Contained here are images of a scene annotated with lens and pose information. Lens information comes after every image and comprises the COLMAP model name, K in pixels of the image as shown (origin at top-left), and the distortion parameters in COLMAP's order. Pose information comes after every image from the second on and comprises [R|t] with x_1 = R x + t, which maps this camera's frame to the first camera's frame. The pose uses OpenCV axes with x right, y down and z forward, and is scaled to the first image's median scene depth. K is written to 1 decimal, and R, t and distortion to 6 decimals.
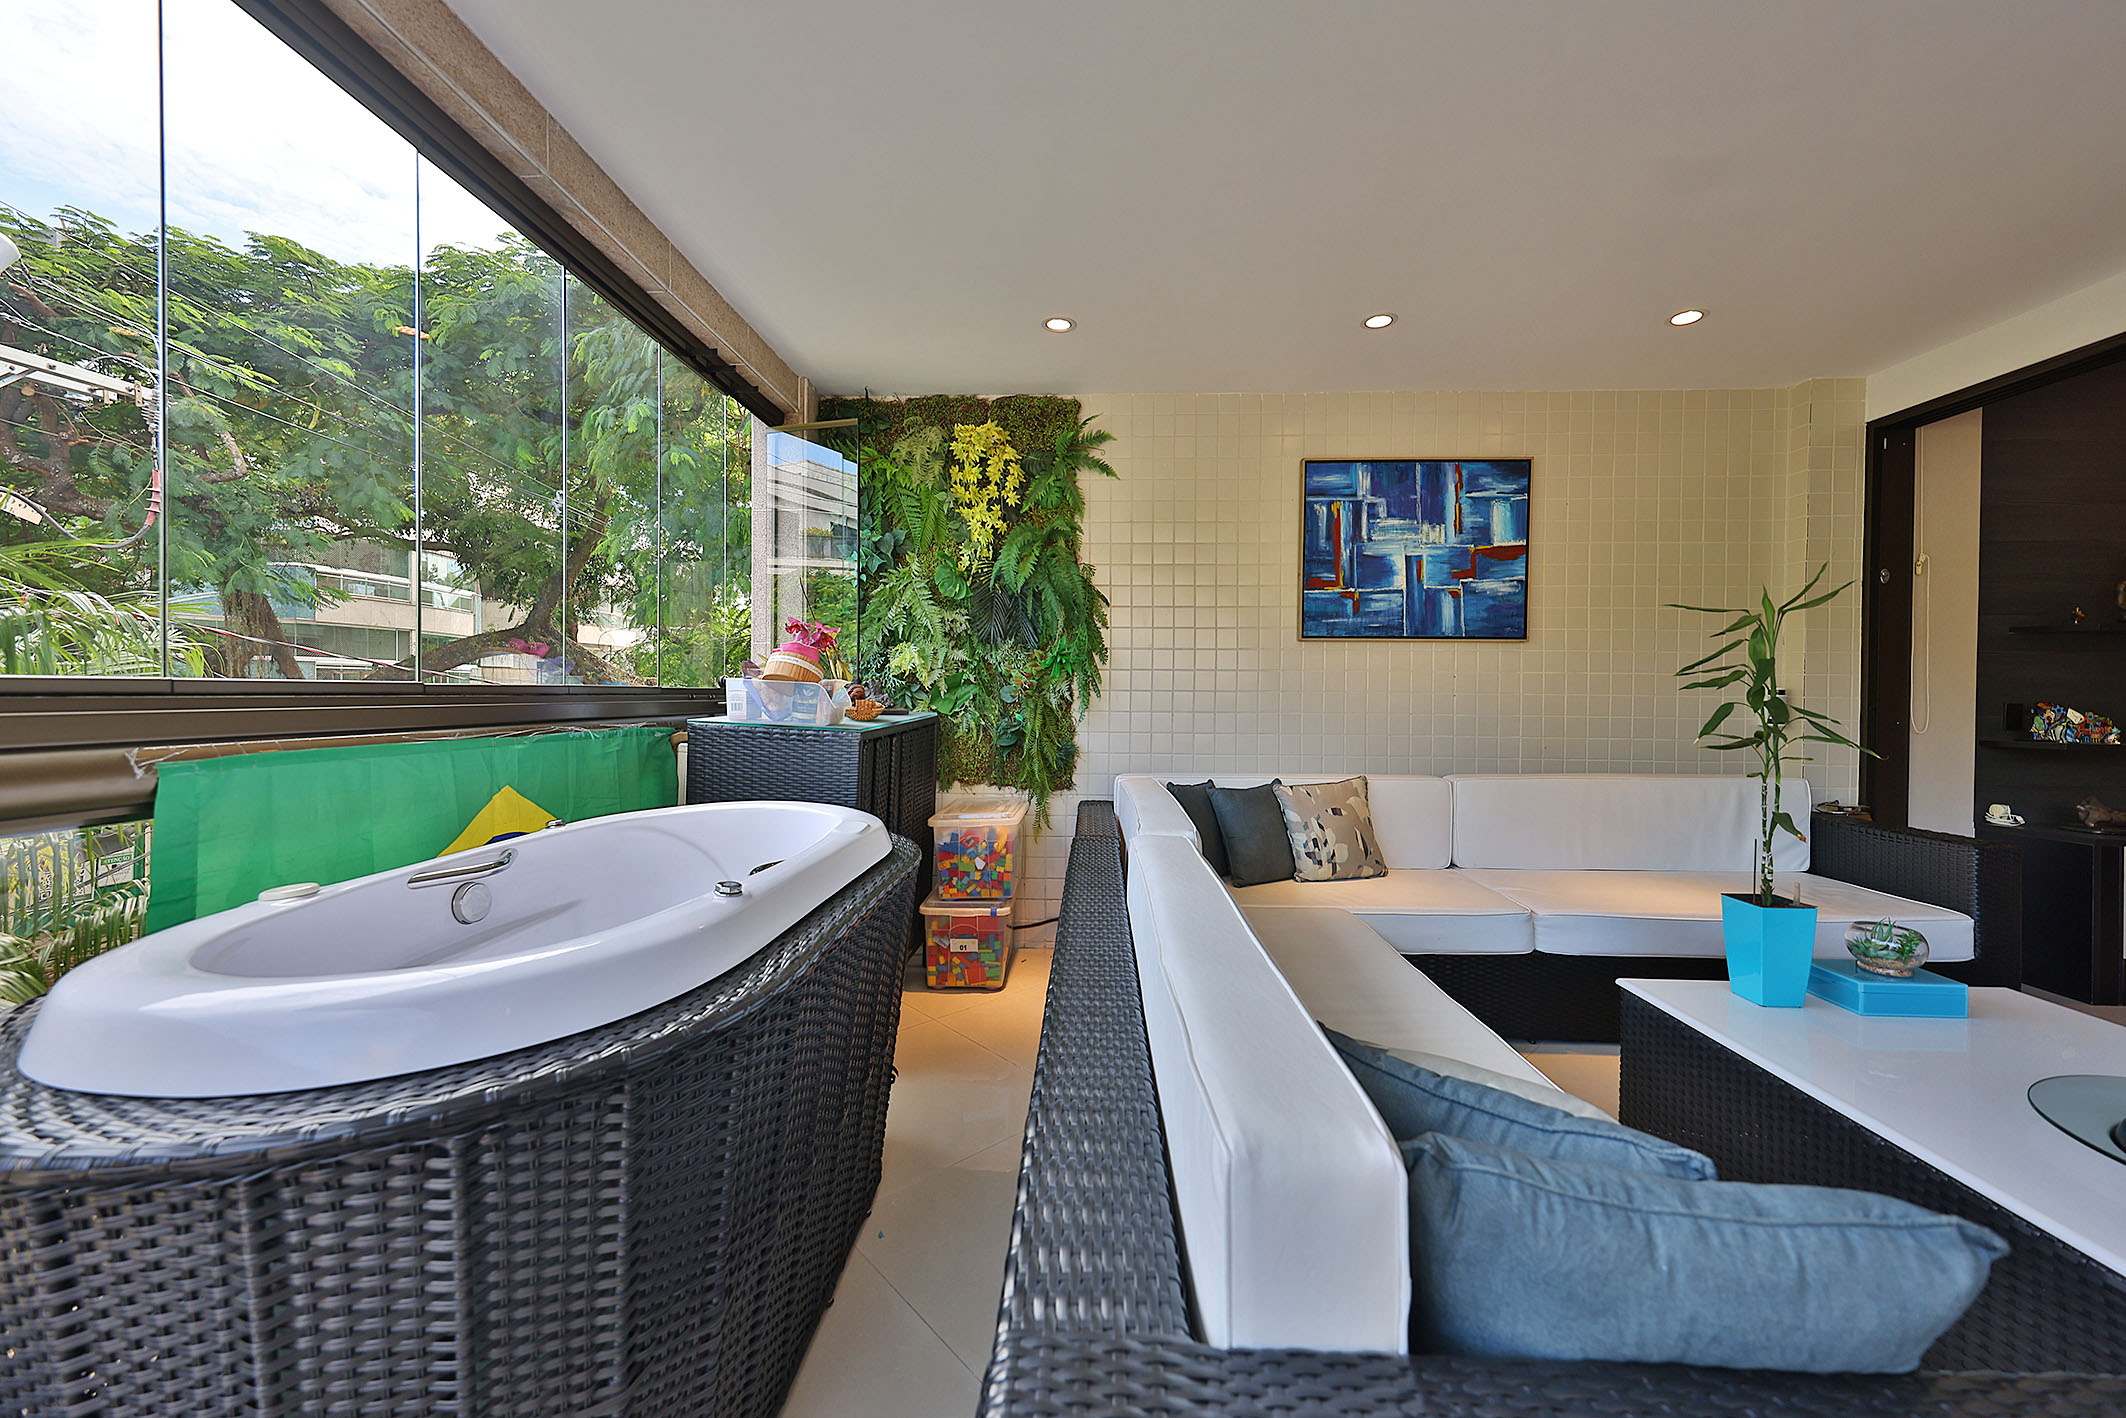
lens RADIAL K [[786.0, 0, 1060.6], [0, 786.0, 700.1], [0, 0, 1]] dist [0.002922, -0.000586]
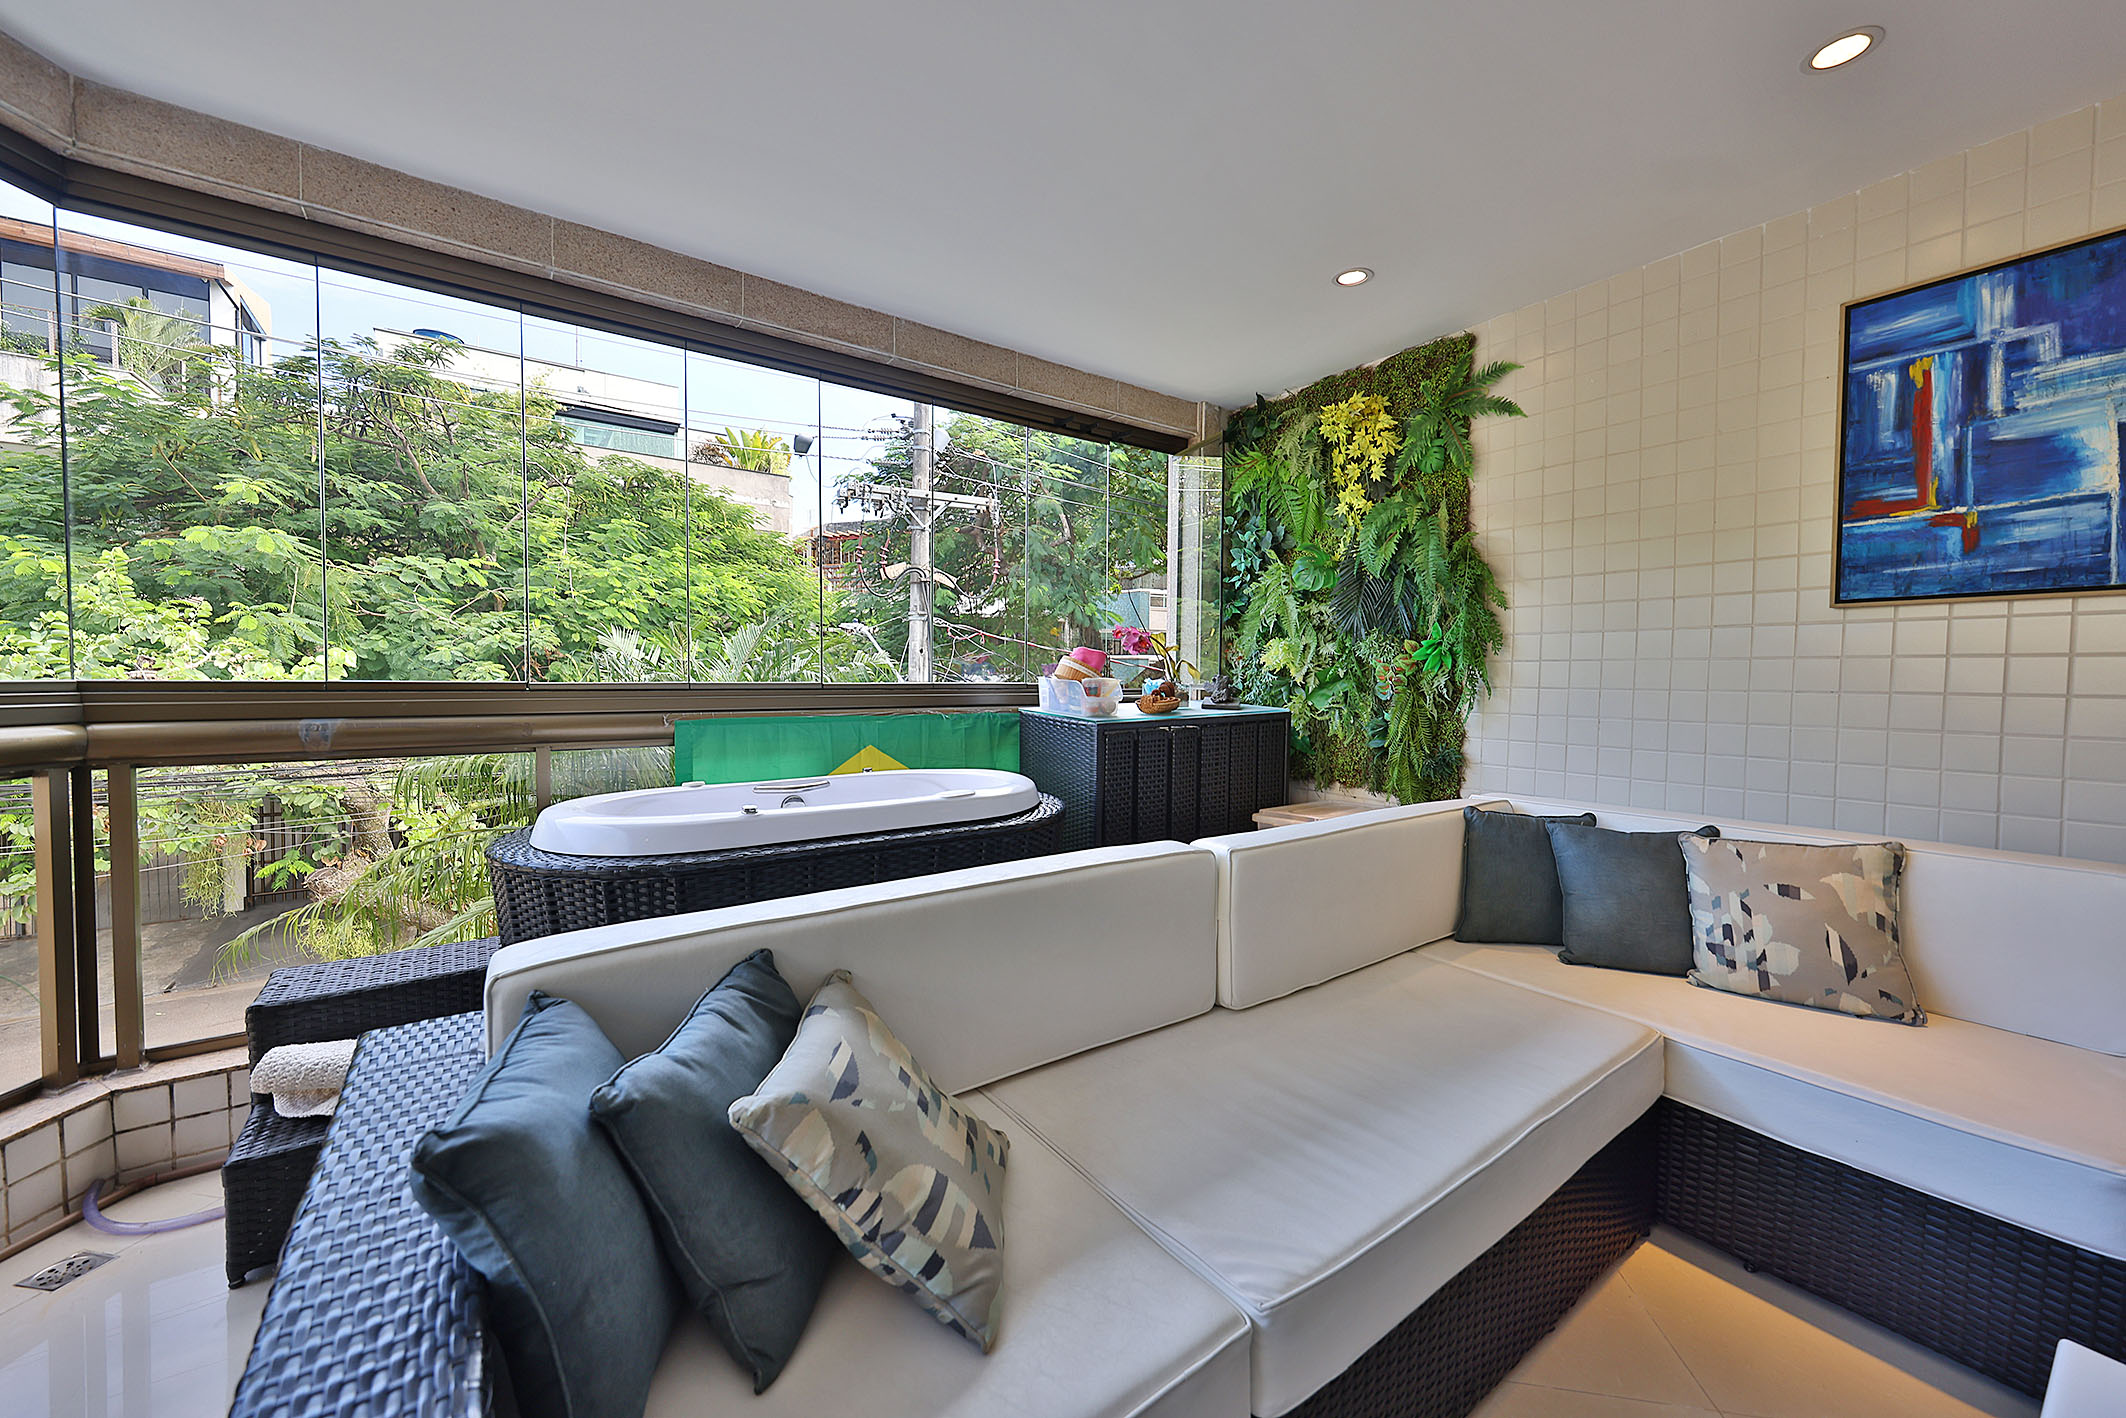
lens RADIAL K [[786.0, 0, 1063.1], [0, 786.0, 700.7], [0, 0, 1]] dist [0.002922, -0.000586]
pose [[0.615546, 0.021932, -0.787796, 0.424061], [-0.009445, 0.999746, 0.020453, -0.011200], [0.788044, -0.005149, 0.615597, 0.159863]]
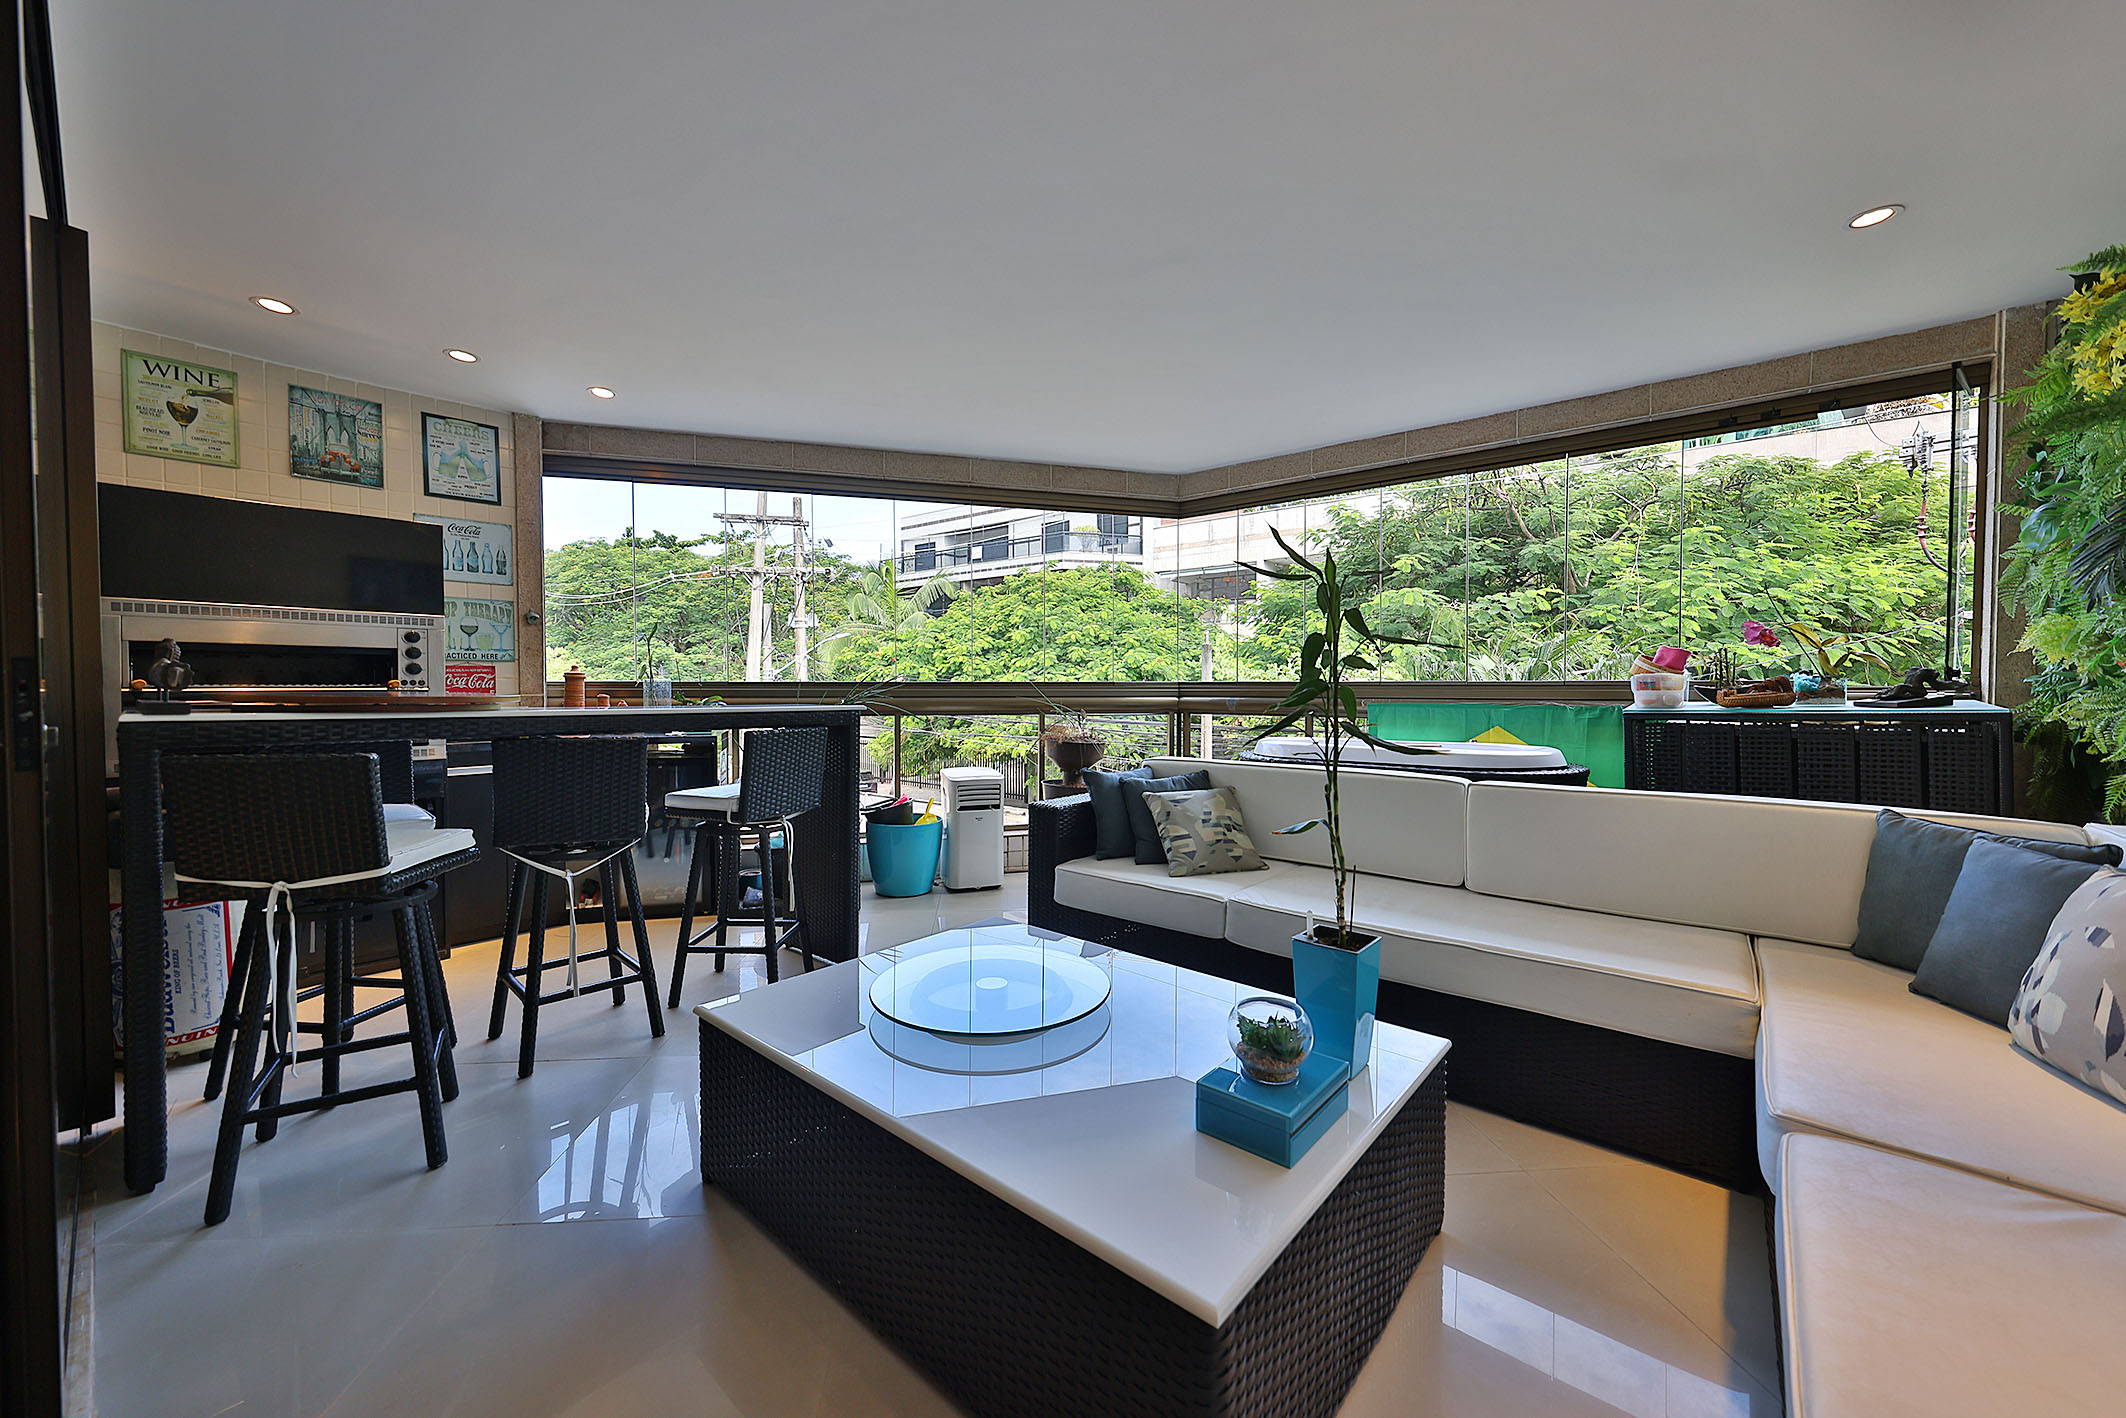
lens RADIAL K [[786.0, 0, 1061.5], [0, 786.0, 703.2], [0, 0, 1]] dist [0.002922, -0.000586]
pose [[-0.603365, 0.011068, -0.797388, 0.944334], [-0.010266, 0.999713, 0.021645, 0.003122], [0.797399, 0.021246, -0.603079, 0.698125]]
